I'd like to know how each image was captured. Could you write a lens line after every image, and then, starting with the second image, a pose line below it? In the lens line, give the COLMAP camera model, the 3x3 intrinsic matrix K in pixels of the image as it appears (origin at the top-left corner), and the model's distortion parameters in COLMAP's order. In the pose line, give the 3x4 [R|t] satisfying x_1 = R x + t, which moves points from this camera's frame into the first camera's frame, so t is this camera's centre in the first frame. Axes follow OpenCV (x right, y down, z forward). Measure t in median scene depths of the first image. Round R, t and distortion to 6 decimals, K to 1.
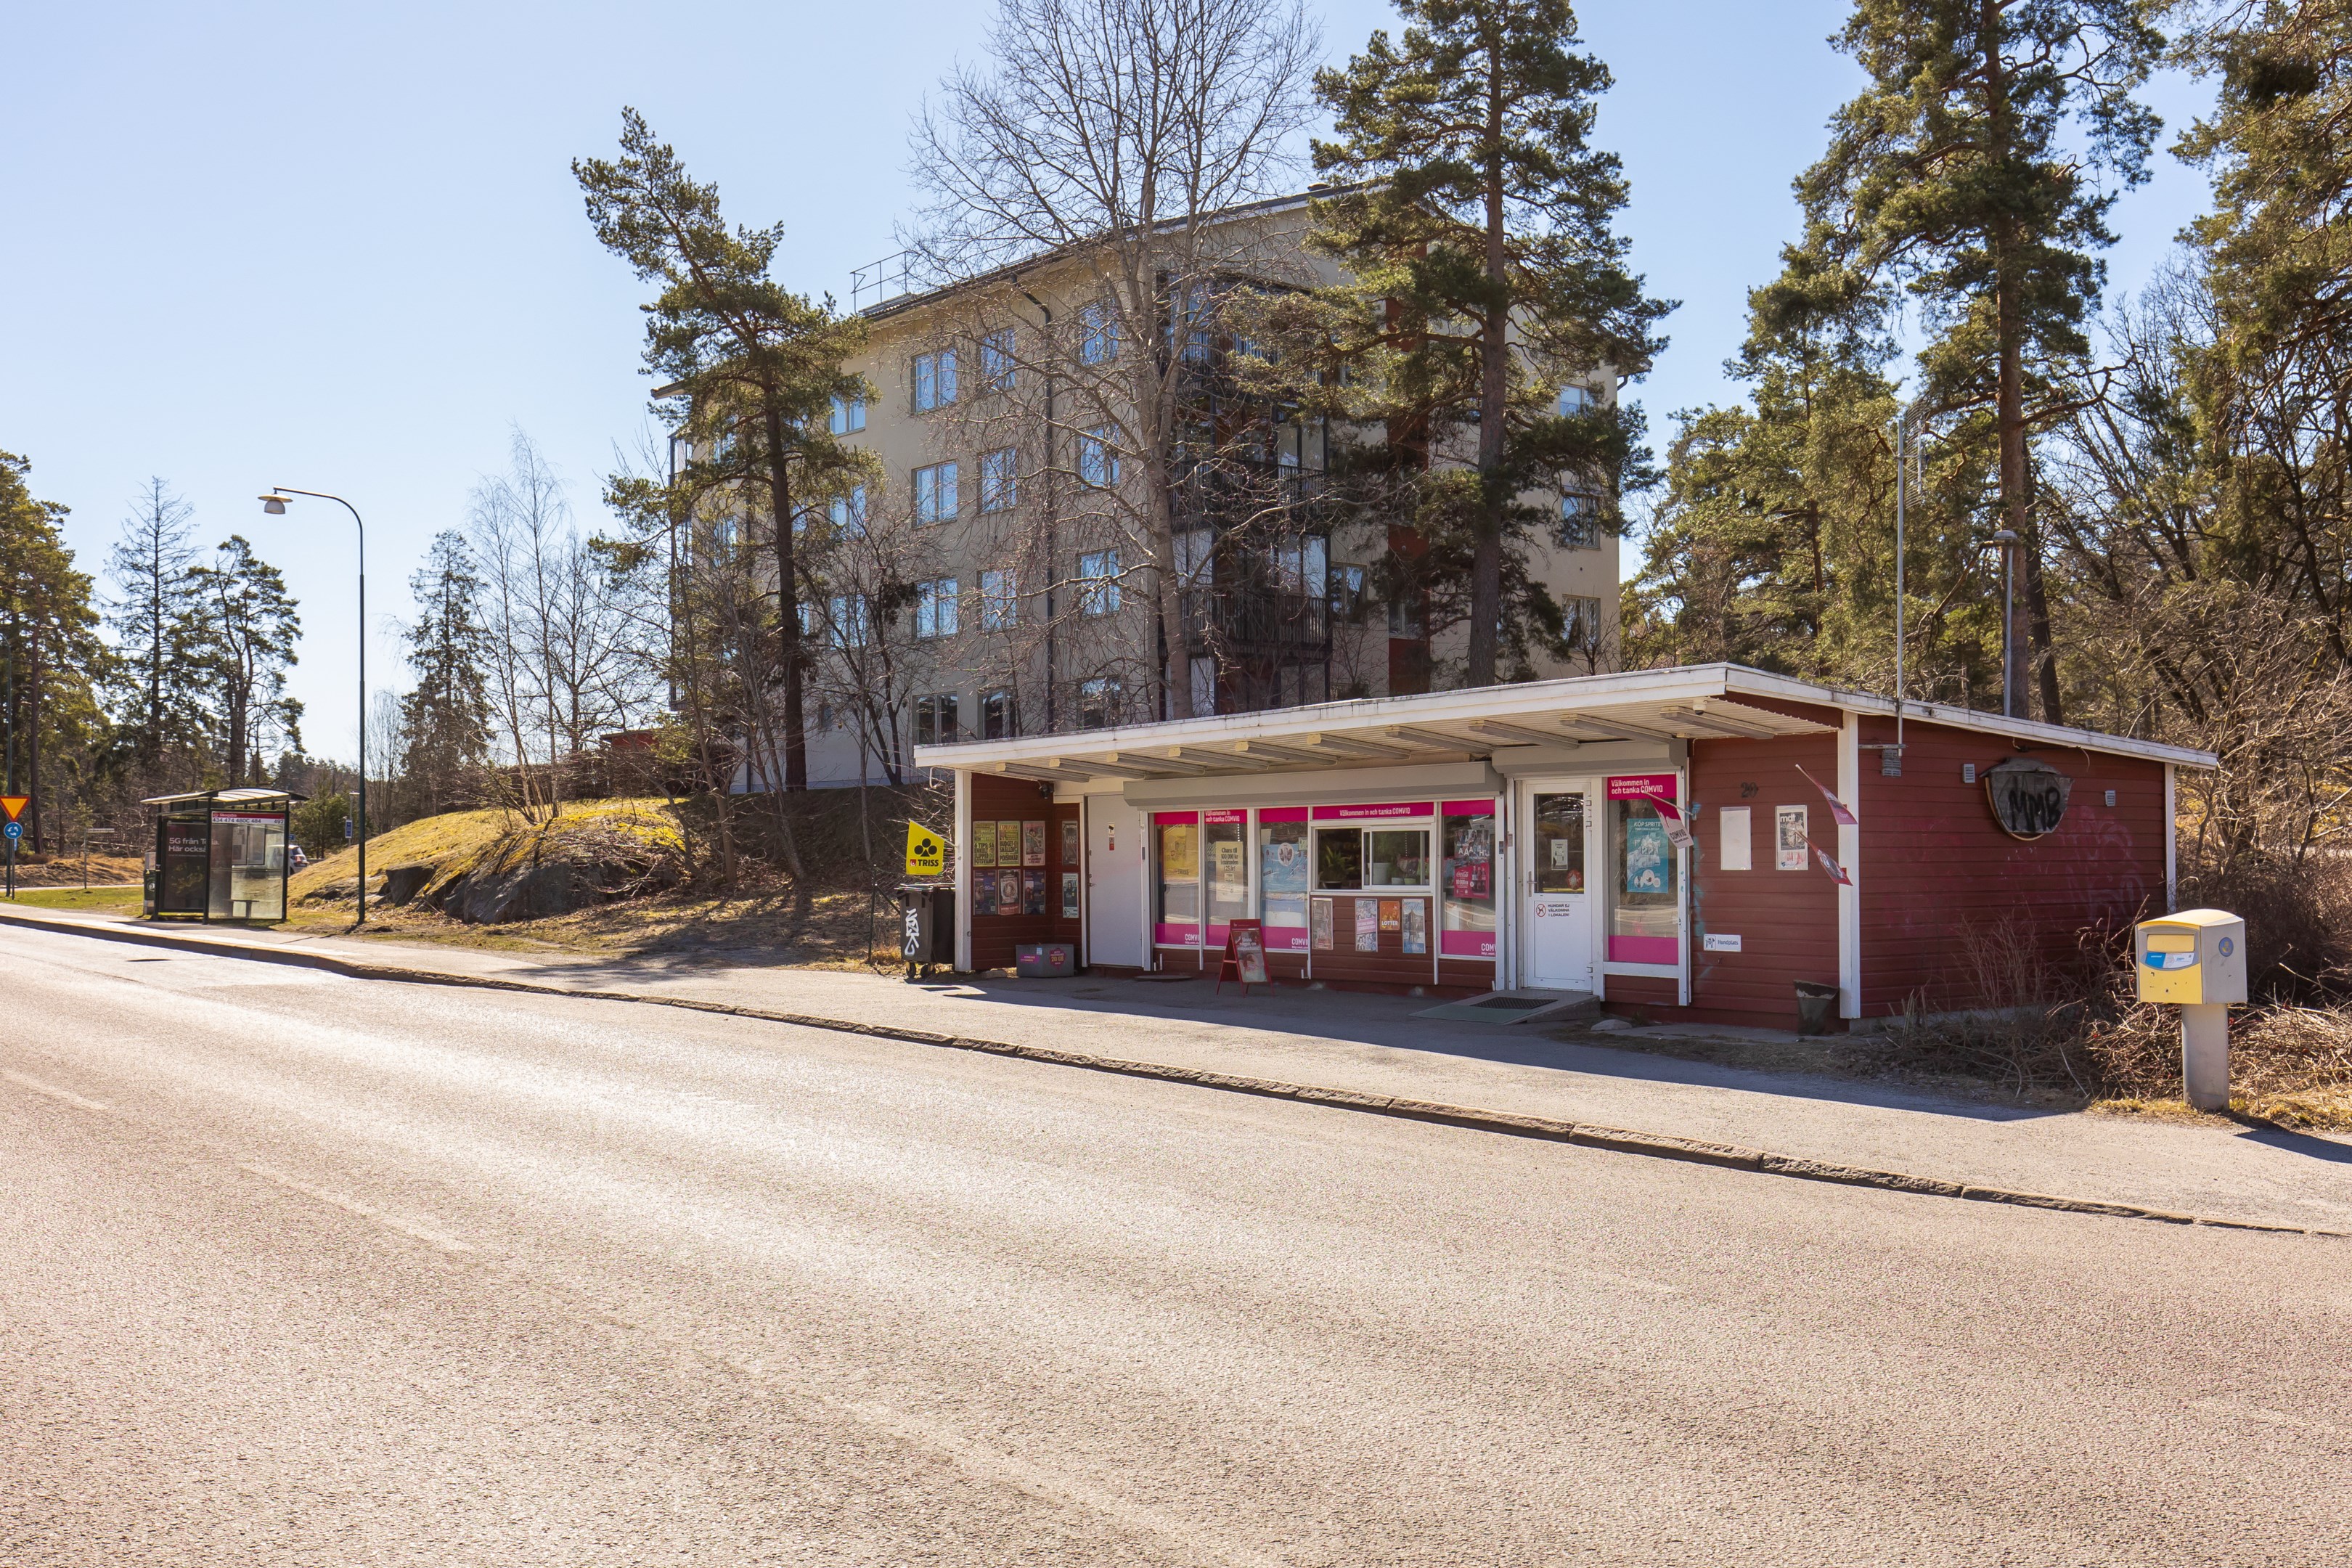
lens RADIAL K [[2206.2, 0, 1177.6], [0, 2206.2, 848.5], [0, 0, 1]] dist [0.000484, -0.004418]
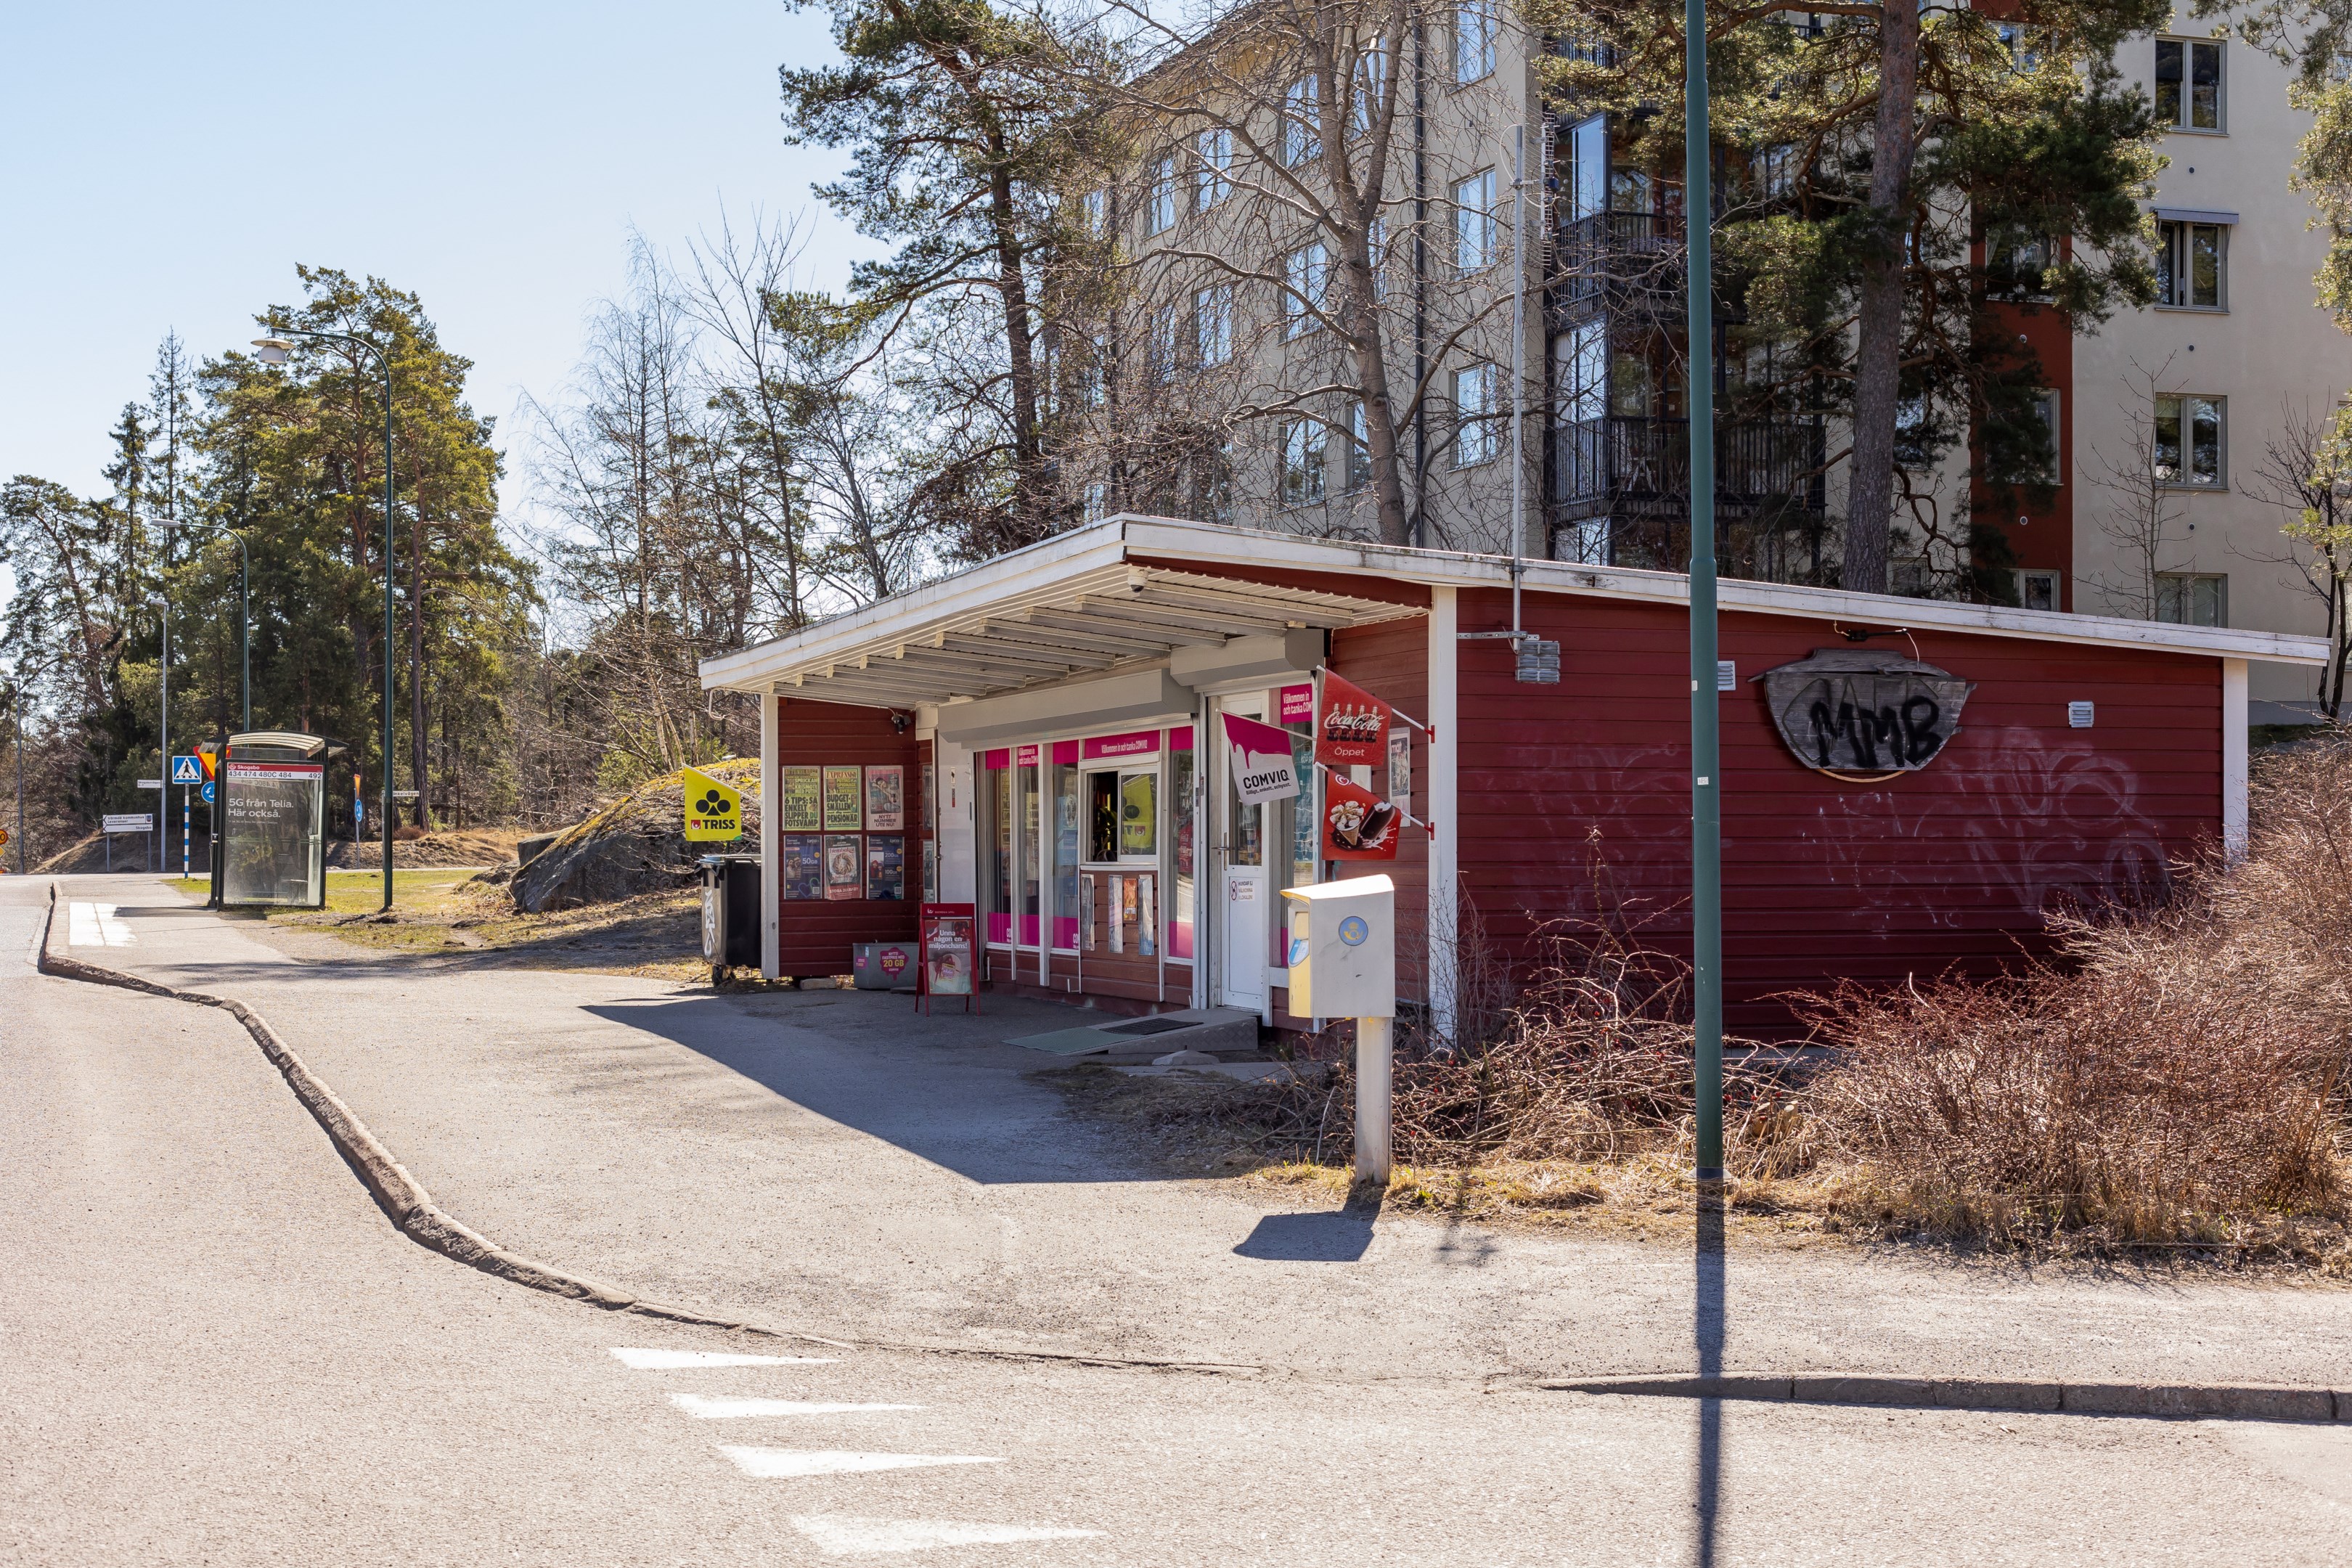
lens RADIAL K [[3415.3, 0, 1176.0], [0, 3415.3, 784.0], [0, 0, 1]] dist [-0.003536, -0.013545]
pose [[0.945248, -0.001270, -0.326352, 0.445272], [-0.003483, 0.999896, -0.013978, 0.009617], [0.326336, 0.014349, 0.945145, 0.015719]]
